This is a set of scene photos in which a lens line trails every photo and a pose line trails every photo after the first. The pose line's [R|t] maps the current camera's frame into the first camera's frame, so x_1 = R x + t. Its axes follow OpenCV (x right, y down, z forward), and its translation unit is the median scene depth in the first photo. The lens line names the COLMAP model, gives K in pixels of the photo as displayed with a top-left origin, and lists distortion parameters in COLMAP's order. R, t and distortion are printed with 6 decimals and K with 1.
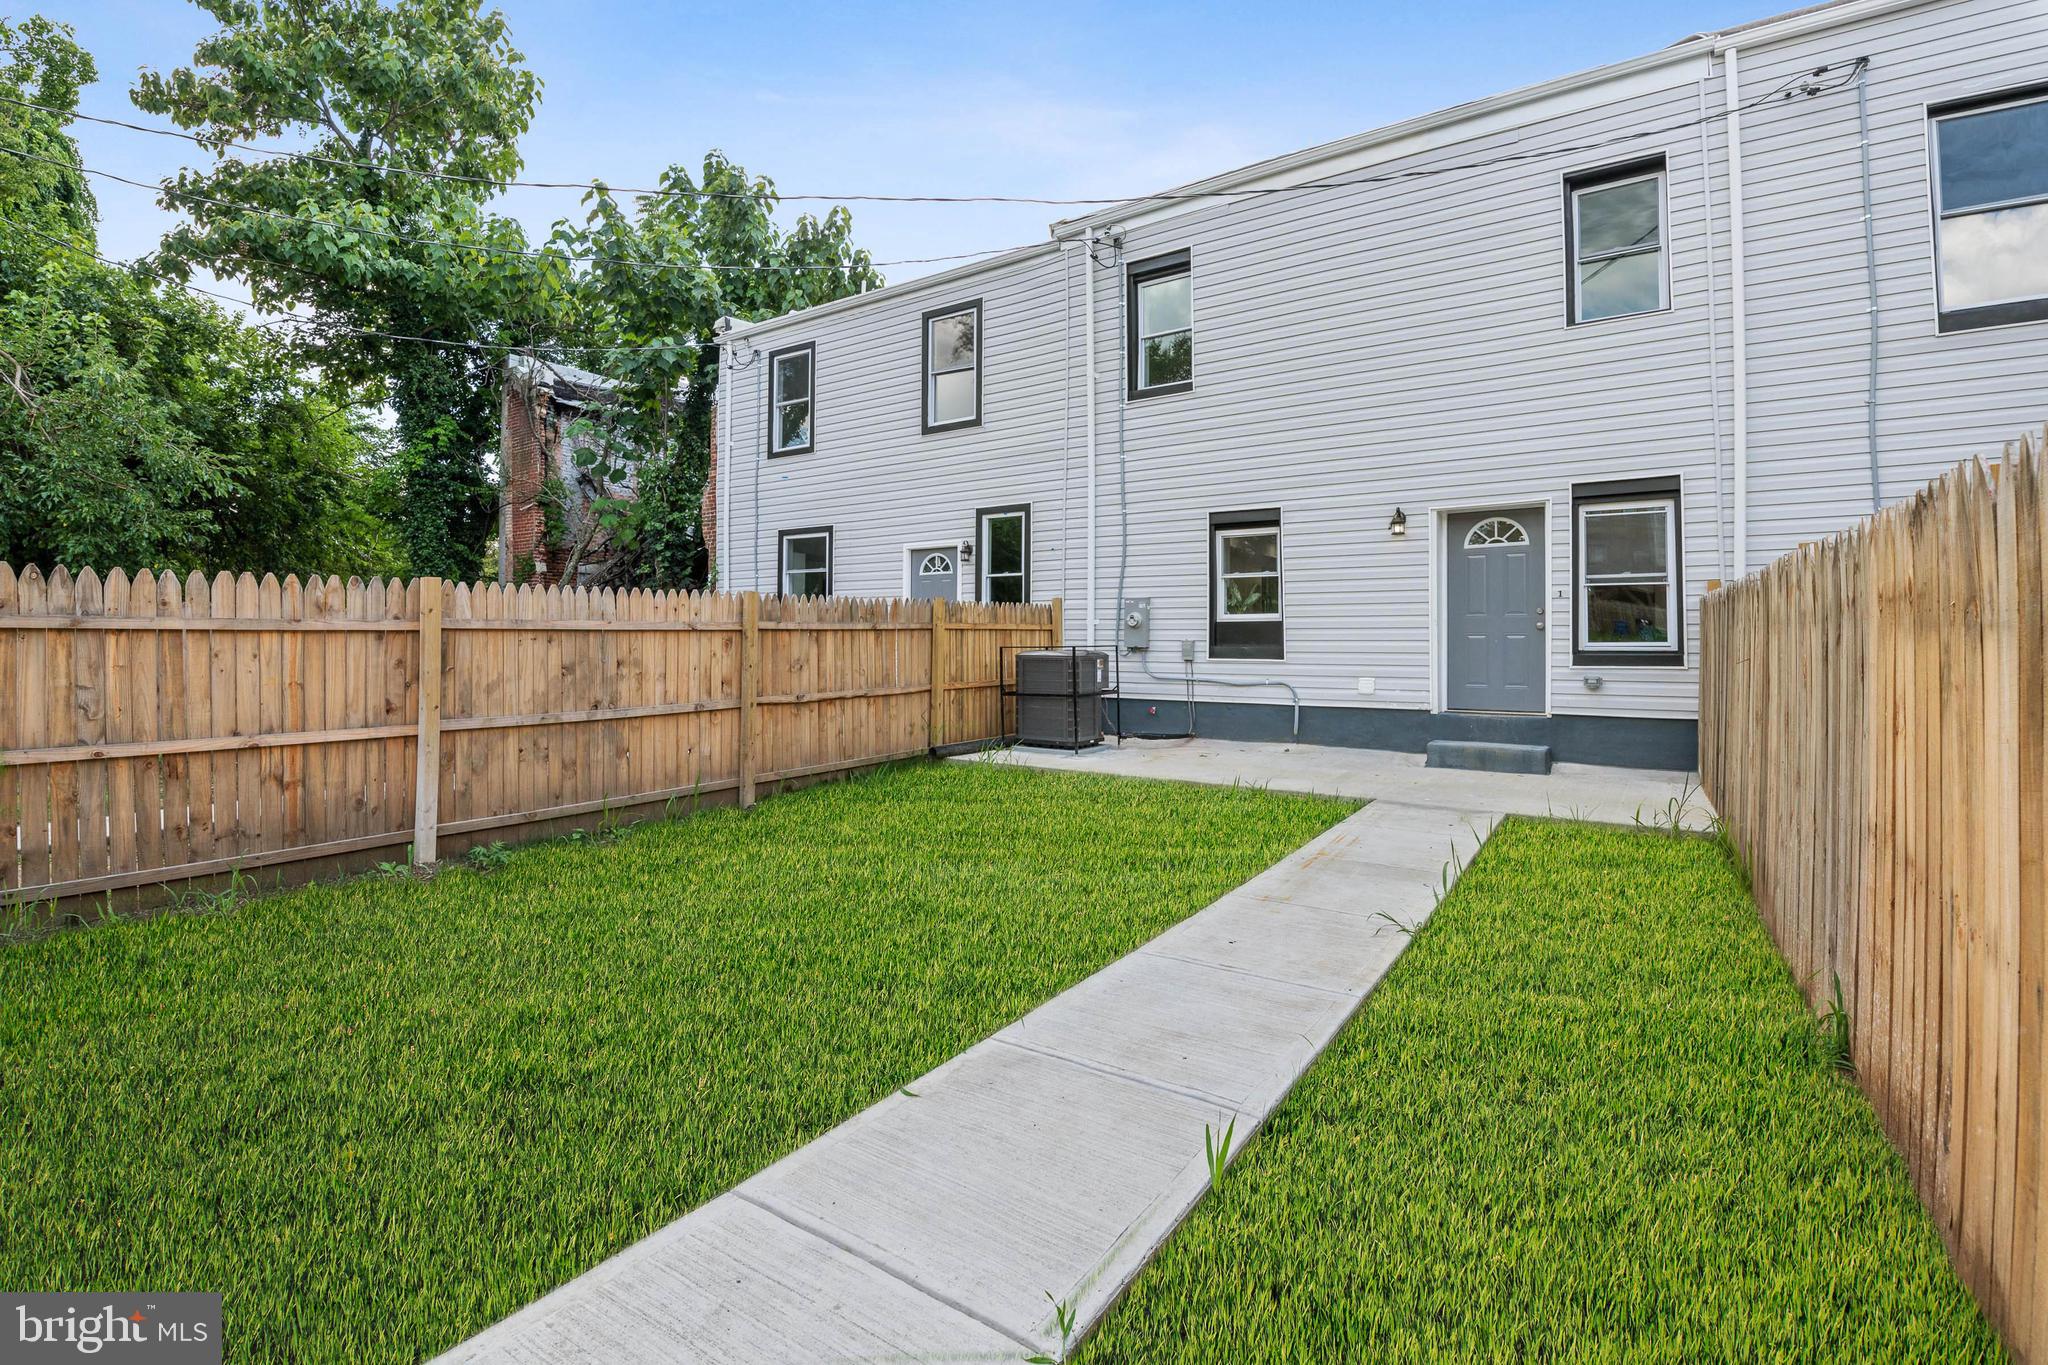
lens RADIAL K [[917.4, 0, 1031.0], [0, 917.4, 674.5], [0, 0, 1]] dist [0.001158, -0.006310]
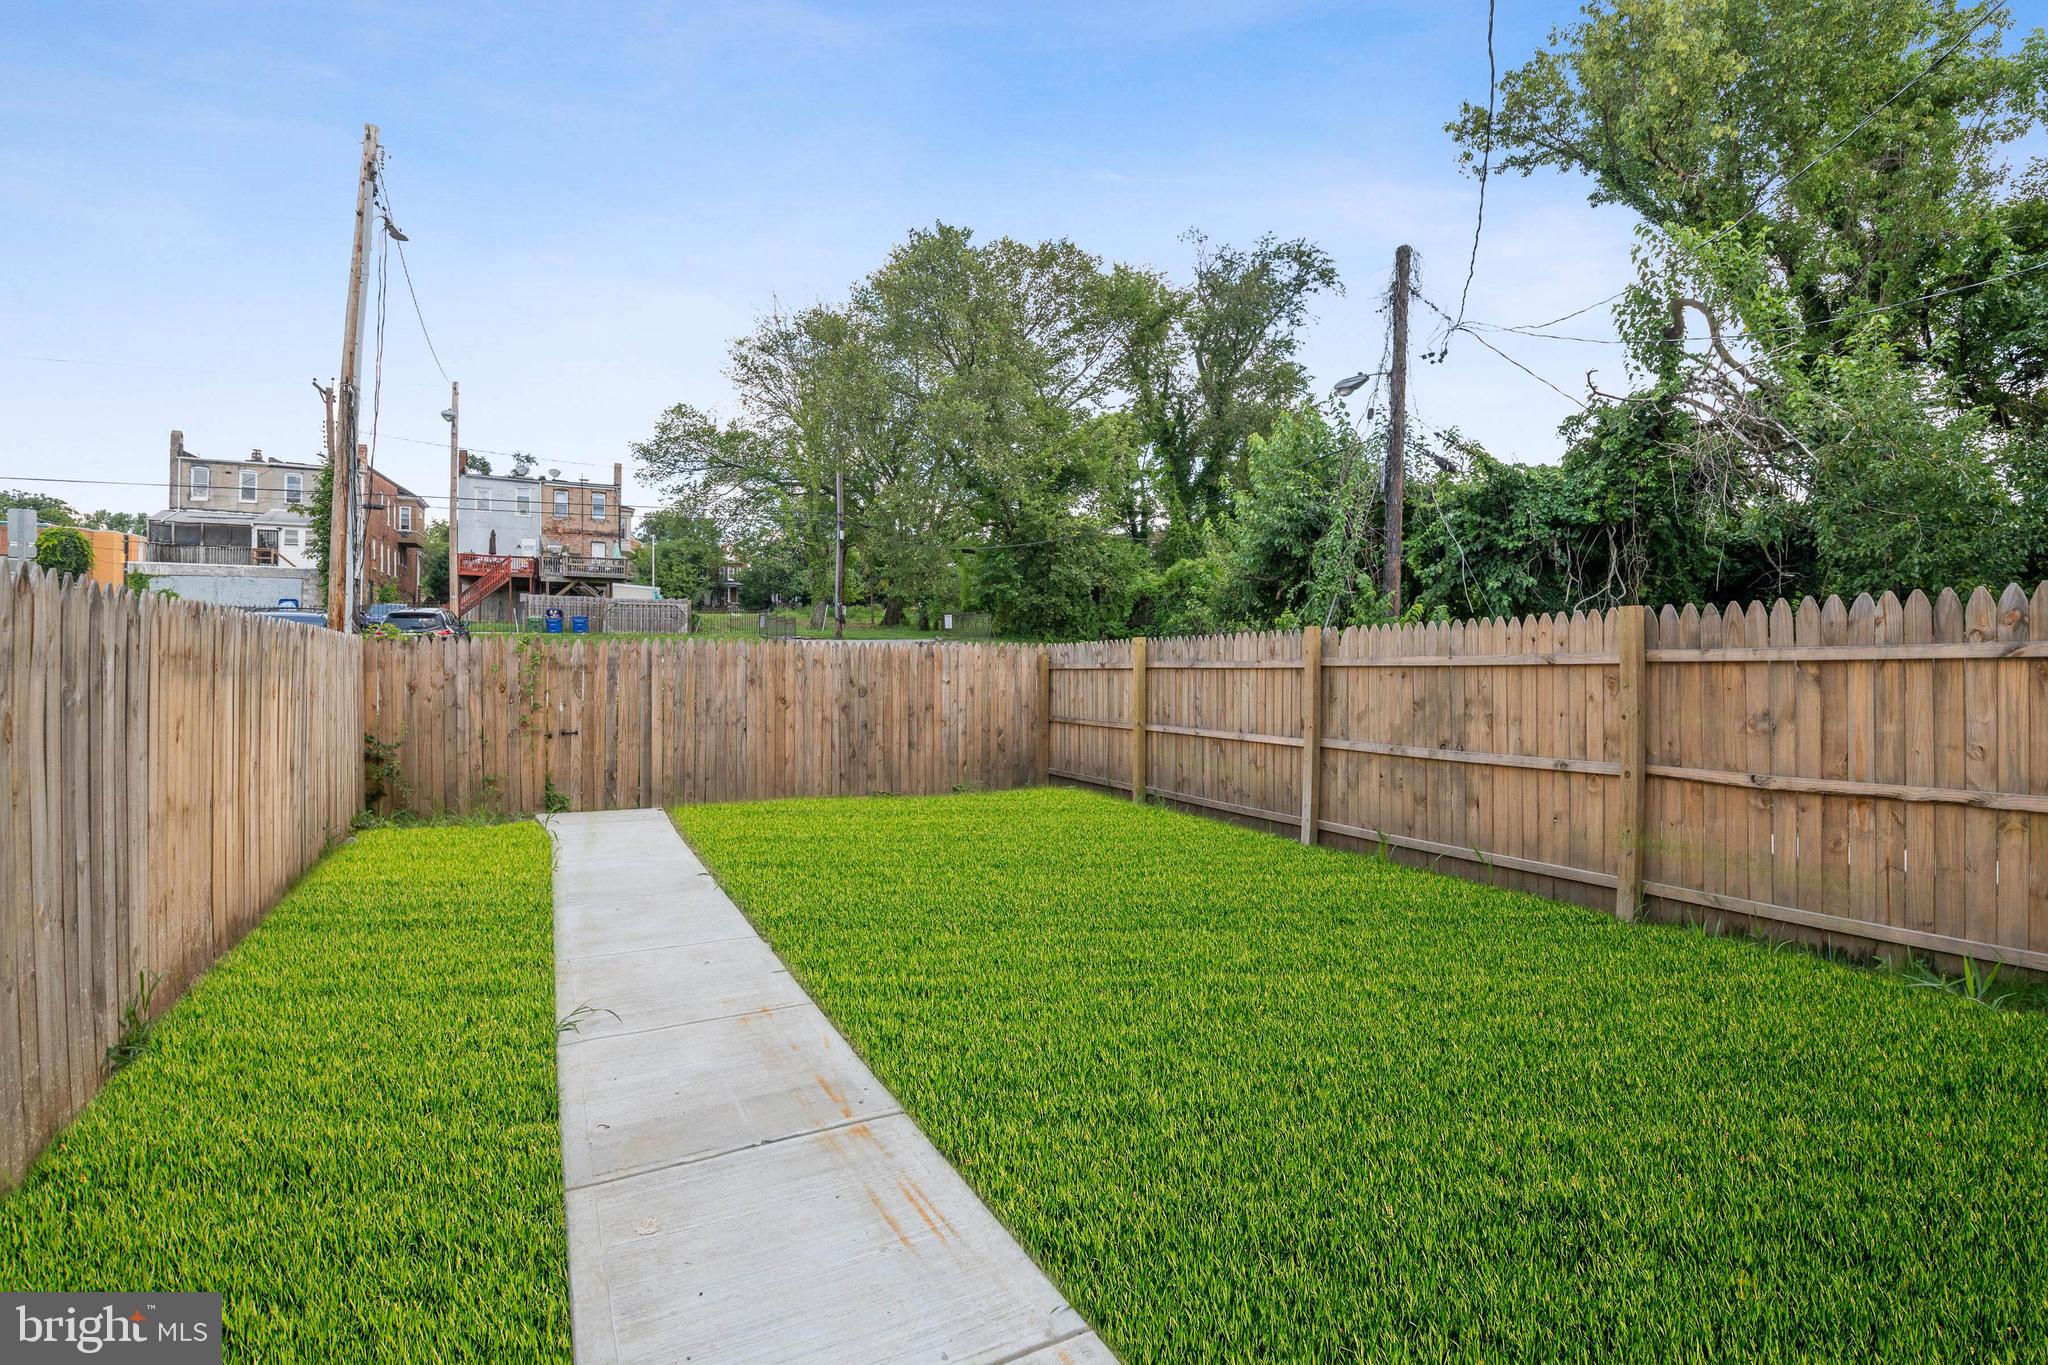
lens RADIAL K [[909.6, 0, 1028.6], [0, 909.6, 665.2], [0, 0, 1]] dist [0.001354, -0.000296]
pose [[-0.461524, -0.007383, -0.887097, 0.557874], [-0.040037, 0.999120, 0.012515, -0.042782], [0.886224, 0.041293, -0.461414, 1.027349]]
